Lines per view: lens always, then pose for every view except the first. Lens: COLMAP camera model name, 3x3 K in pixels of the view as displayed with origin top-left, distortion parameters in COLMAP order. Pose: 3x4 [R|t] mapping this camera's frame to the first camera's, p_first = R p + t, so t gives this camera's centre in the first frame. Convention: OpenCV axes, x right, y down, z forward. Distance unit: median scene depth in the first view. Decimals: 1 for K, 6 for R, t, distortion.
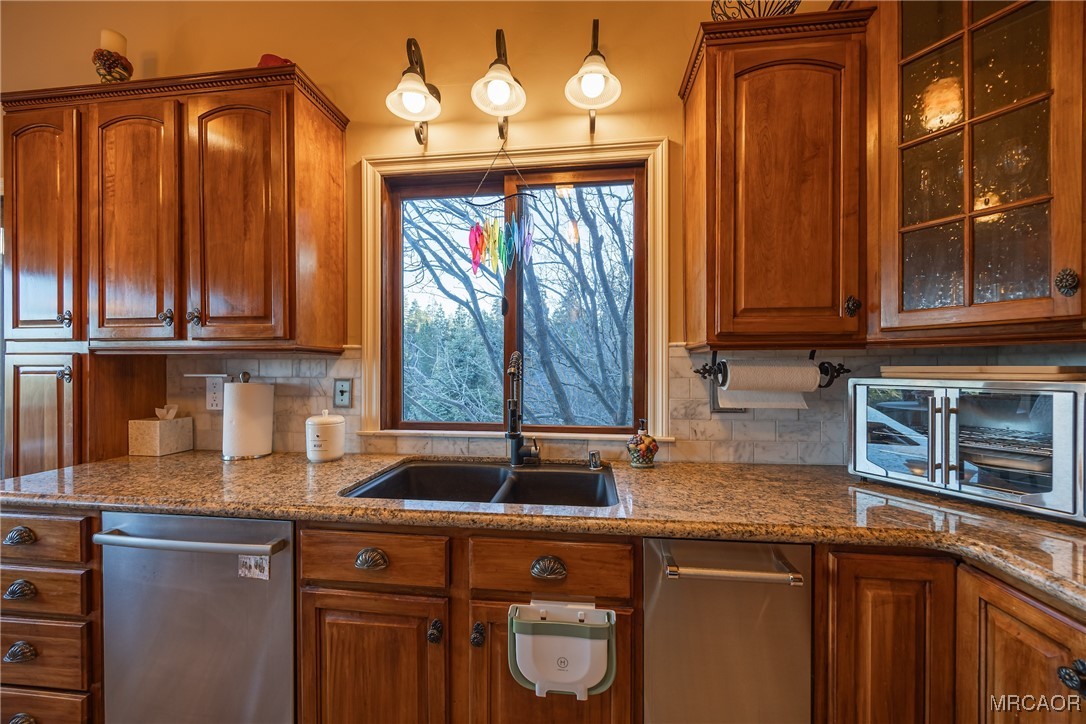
lens RADIAL K [[416.3, 0, 544.0], [0, 416.3, 368.1], [0, 0, 1]] dist [-0.001685, -0.000339]
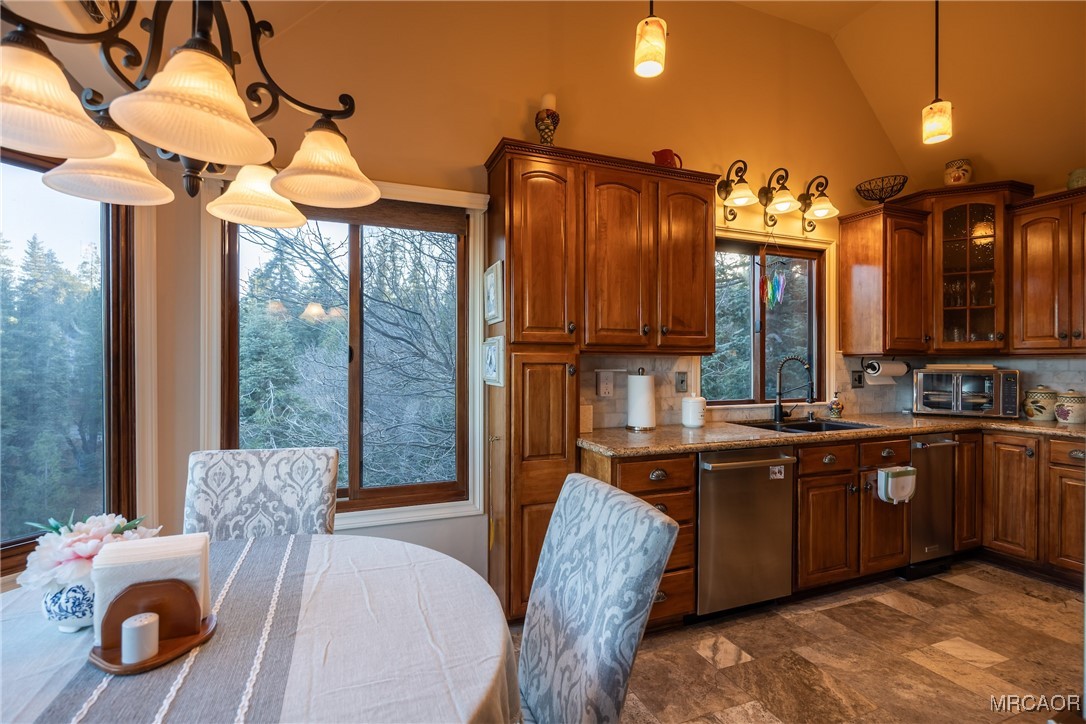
lens RADIAL K [[497.7, 0, 543.0], [0, 497.7, 362.0], [0, 0, 1]] dist [-0.000426, -0.000172]
pose [[0.876794, 0.002077, 0.480861, -2.038691], [-0.002035, 0.999998, -0.000610, -0.009532], [-0.480862, -0.000444, 0.876796, -0.337228]]
